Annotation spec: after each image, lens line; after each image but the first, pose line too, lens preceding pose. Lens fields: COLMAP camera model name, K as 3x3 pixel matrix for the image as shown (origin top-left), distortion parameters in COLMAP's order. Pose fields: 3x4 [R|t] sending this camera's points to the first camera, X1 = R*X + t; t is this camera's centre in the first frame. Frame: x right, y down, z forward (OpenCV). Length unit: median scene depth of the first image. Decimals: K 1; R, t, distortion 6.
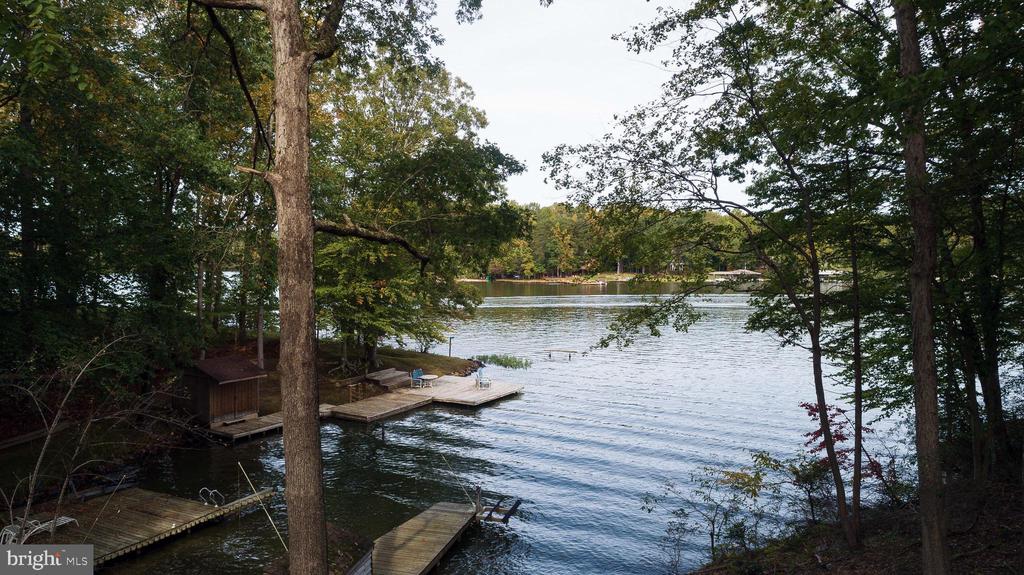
lens RADIAL K [[681.2, 0, 510.6], [0, 681.2, 290.4], [0, 0, 1]] dist [-0.023765, 0.012819]
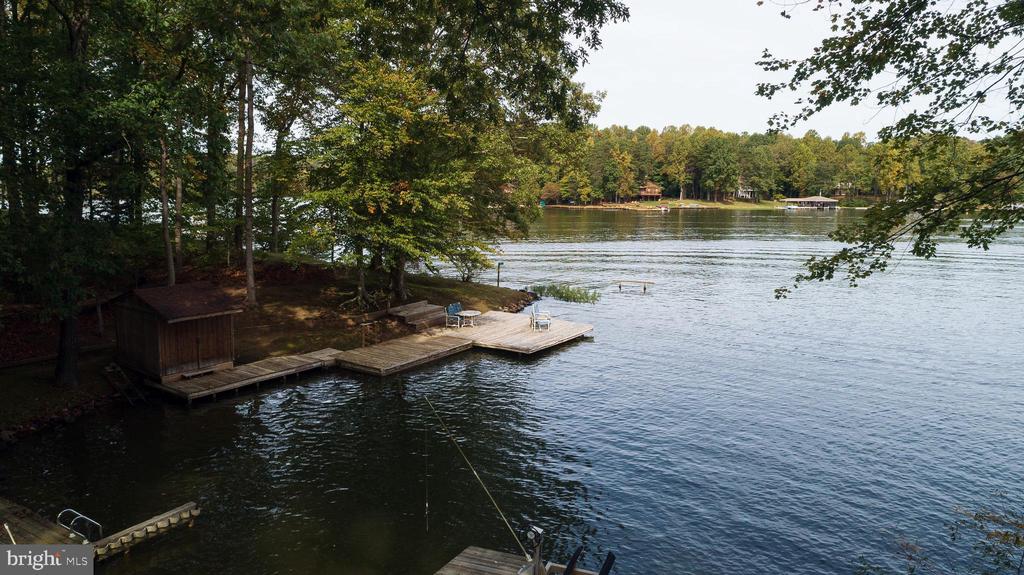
lens RADIAL K [[681.2, 0, 510.6], [0, 681.2, 290.4], [0, 0, 1]] dist [-0.023765, 0.012819]
pose [[0.996996, 0.015337, -0.075918, -0.016665], [-0.007364, 0.994529, 0.104201, 0.022075], [0.077101, -0.103329, 0.991654, 0.256216]]
